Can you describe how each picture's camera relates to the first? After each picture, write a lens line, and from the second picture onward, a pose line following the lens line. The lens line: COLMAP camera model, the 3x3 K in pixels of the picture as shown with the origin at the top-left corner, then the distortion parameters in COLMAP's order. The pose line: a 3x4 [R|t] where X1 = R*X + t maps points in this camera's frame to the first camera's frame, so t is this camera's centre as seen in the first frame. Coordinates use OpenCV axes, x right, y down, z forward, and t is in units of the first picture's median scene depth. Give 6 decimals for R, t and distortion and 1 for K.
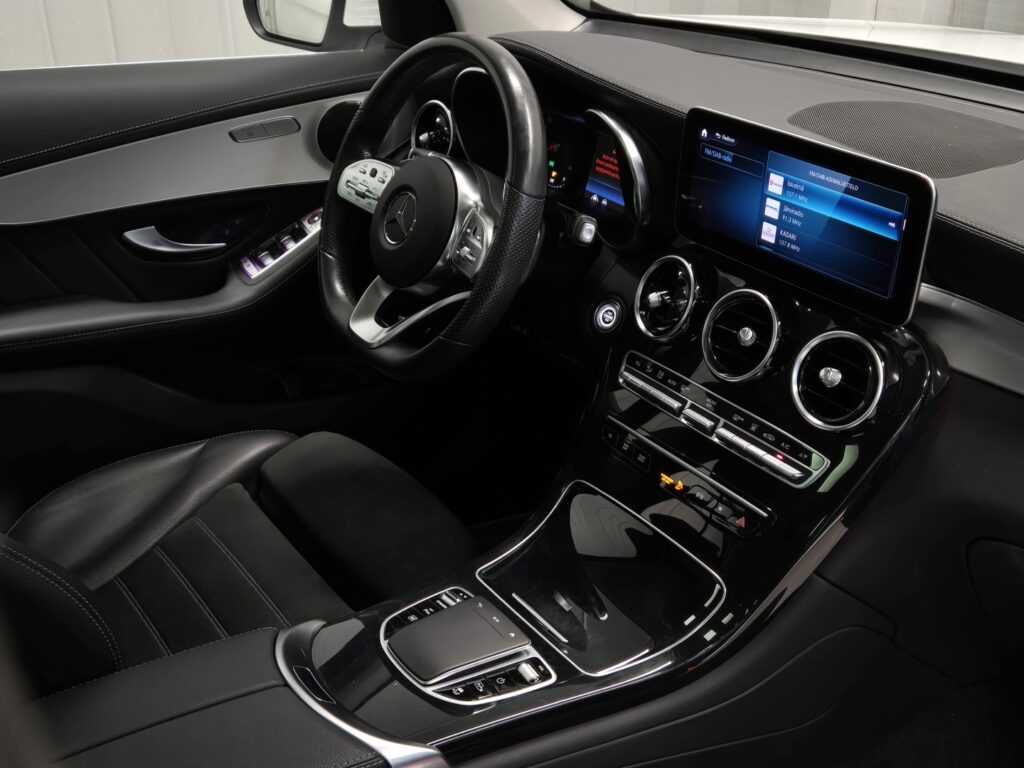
lens RADIAL K [[1249.0, 0, 509.6], [0, 1249.0, 386.9], [0, 0, 1]] dist [0.072491, 0.000000]
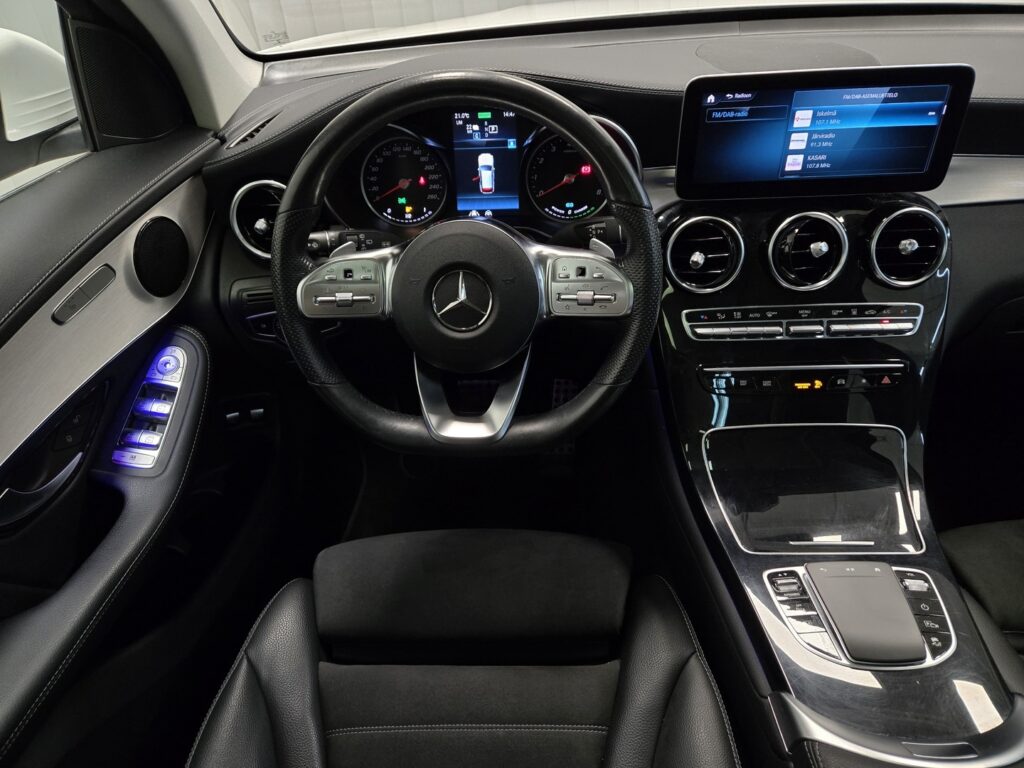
lens RADIAL K [[695.4, 0, 516.4], [0, 695.4, 380.2], [0, 0, 1]] dist [0.055508, -0.046690]
pose [[0.580232, -0.509351, 0.635525, -0.479282], [0.405974, 0.857338, 0.316475, -0.266792], [-0.706057, 0.074377, 0.704239, 0.740206]]
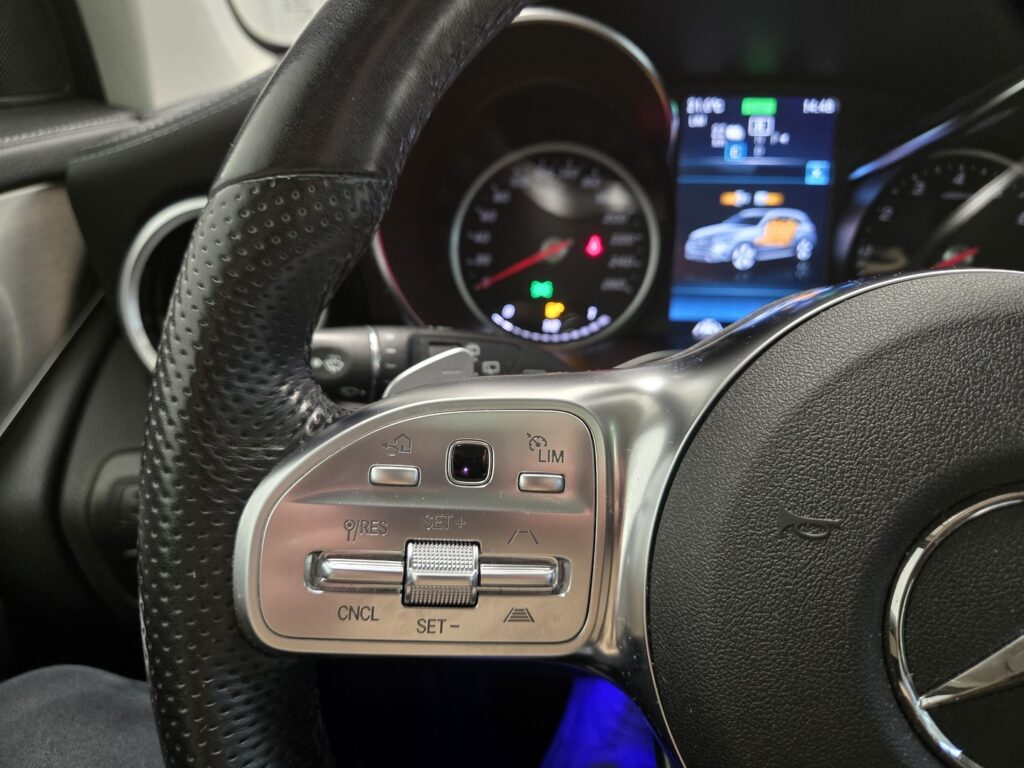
lens RADIAL K [[695.4, 0, 502.4], [0, 695.4, 377.8], [0, 0, 1]] dist [0.055508, -0.046690]
pose [[0.610554, -0.299329, 0.733229, -0.224712], [0.351425, 0.932083, 0.087879, -0.240139], [-0.709735, 0.204020, 0.674279, 1.162311]]
